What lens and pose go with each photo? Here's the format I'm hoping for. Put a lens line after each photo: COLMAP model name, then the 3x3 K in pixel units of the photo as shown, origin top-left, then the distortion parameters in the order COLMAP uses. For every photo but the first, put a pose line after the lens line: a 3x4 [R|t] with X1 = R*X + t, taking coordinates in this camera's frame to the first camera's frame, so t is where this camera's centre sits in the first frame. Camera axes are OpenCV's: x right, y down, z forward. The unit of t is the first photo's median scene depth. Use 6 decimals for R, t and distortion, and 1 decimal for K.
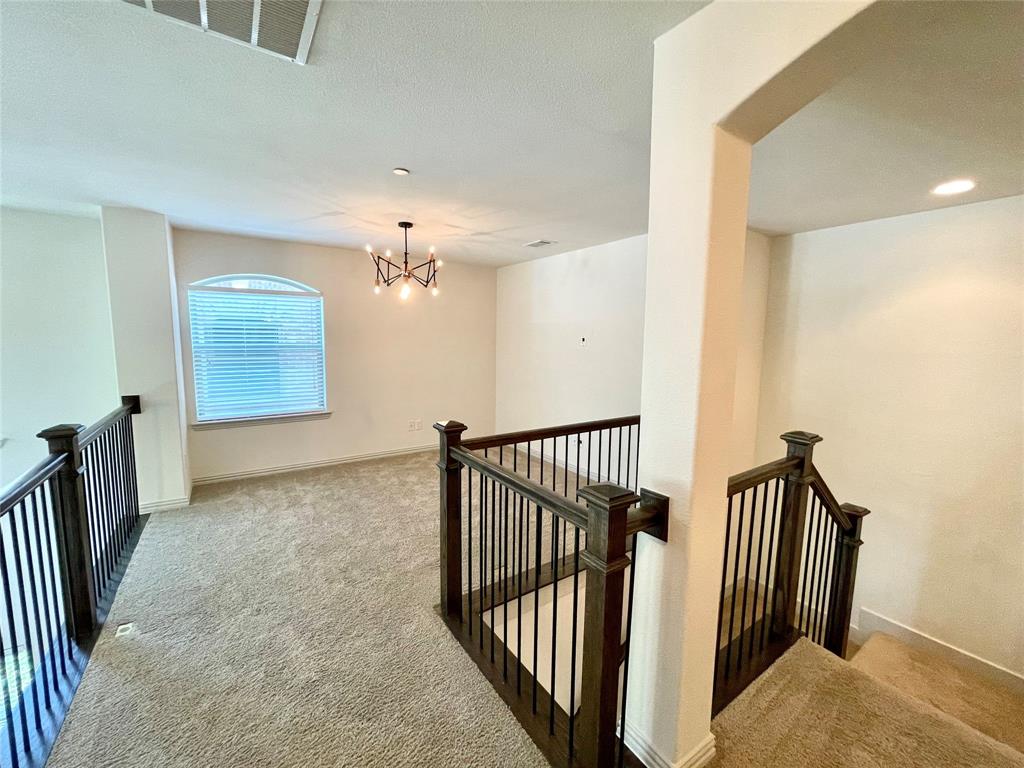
lens RADIAL K [[414.1, 0, 510.6], [0, 414.1, 386.7], [0, 0, 1]] dist [-0.010865, 0.003040]
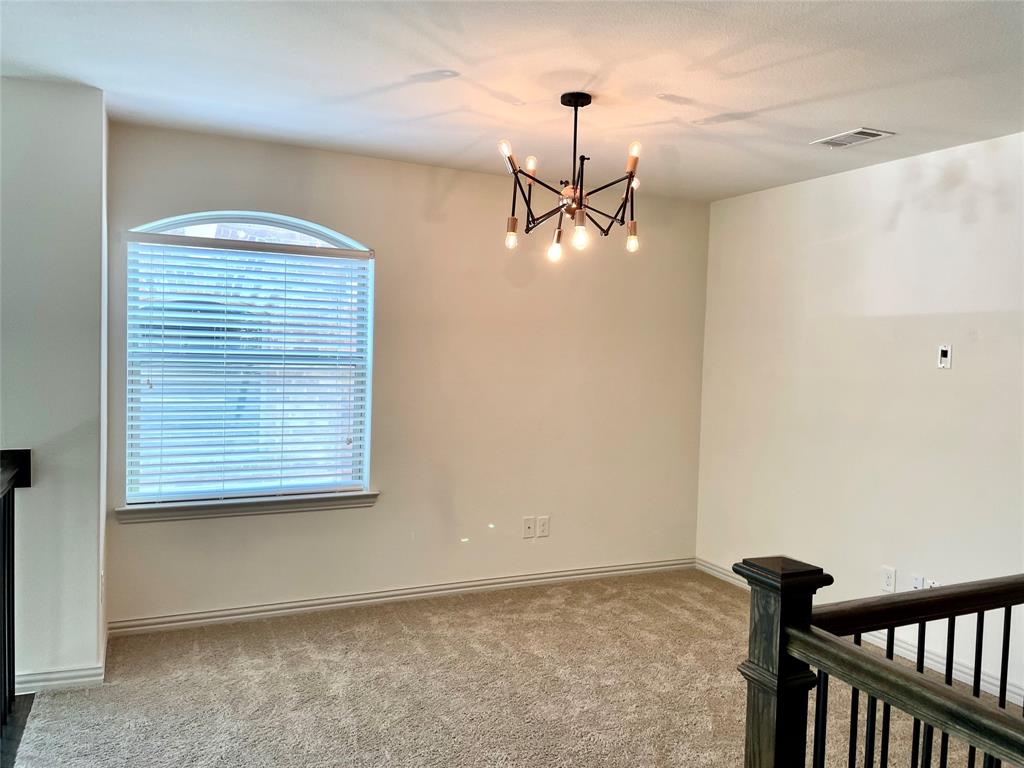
lens RADIAL K [[782.3, 0, 513.8], [0, 782.3, 383.2], [0, 0, 1]] dist [0.057202, -0.083592]
pose [[0.988460, 0.022921, -0.149738, -0.154203], [-0.033221, 0.997223, -0.066651, -0.012351], [0.147795, 0.070856, 0.986477, 0.117483]]
